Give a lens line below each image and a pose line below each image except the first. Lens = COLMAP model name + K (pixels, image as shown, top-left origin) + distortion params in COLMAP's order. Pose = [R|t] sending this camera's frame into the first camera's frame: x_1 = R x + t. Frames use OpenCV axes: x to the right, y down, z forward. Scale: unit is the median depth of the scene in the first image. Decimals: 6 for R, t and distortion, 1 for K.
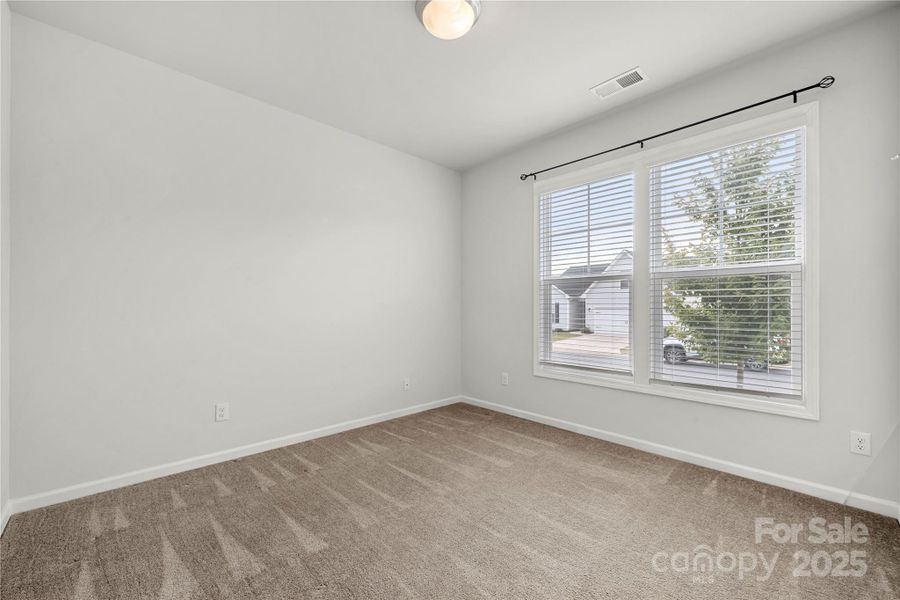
lens RADIAL K [[325.9, 0, 446.0], [0, 325.9, 302.3], [0, 0, 1]] dist [-0.001017, 0.000065]
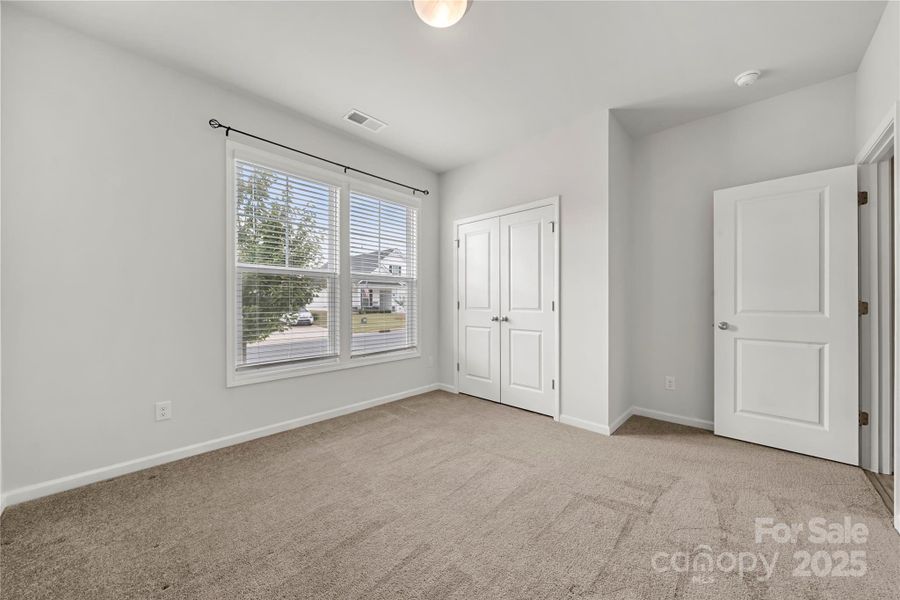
lens RADIAL K [[325.9, 0, 446.0], [0, 325.9, 302.3], [0, 0, 1]] dist [-0.001017, 0.000065]
pose [[0.000311, -0.002405, 0.999997, -0.629891], [-0.015468, 0.999877, 0.002409, 0.012055], [-0.999880, -0.015468, 0.000274, 0.596016]]
